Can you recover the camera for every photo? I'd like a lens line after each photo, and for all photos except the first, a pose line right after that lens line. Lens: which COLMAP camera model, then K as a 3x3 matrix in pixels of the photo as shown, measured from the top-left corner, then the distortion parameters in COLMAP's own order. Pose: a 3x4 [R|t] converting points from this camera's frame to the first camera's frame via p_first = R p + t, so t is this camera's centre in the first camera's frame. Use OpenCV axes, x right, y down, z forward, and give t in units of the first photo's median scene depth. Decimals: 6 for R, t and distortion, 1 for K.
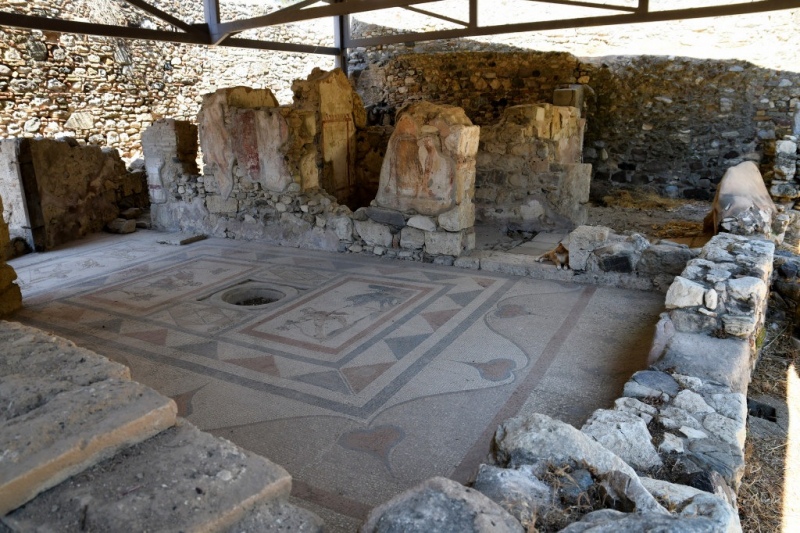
lens RADIAL K [[597.9, 0, 404.0], [0, 597.9, 262.2], [0, 0, 1]] dist [-0.129968, 0.106733]
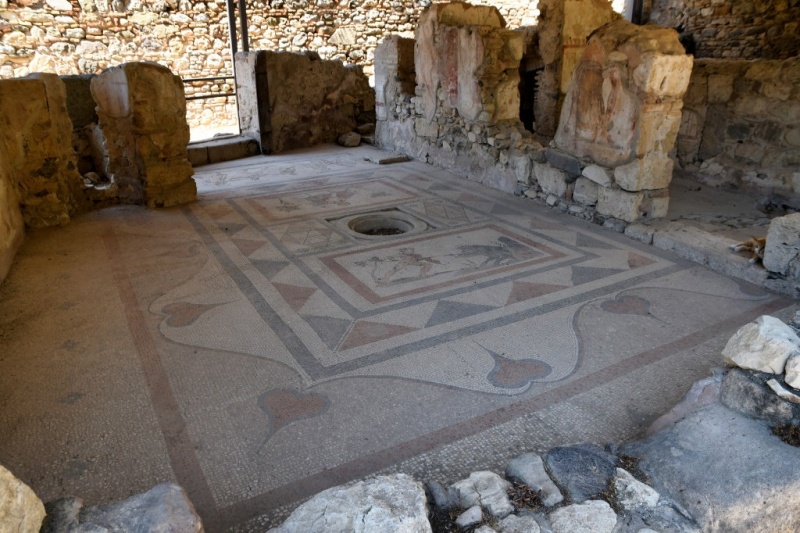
lens RADIAL K [[597.9, 0, 390.7], [0, 597.9, 270.5], [0, 0, 1]] dist [-0.129968, 0.106733]
pose [[0.833652, 0.214421, -0.508967, 0.222435], [-0.147083, 0.974472, 0.169620, -0.031650], [0.532344, -0.066544, 0.843909, 0.159393]]
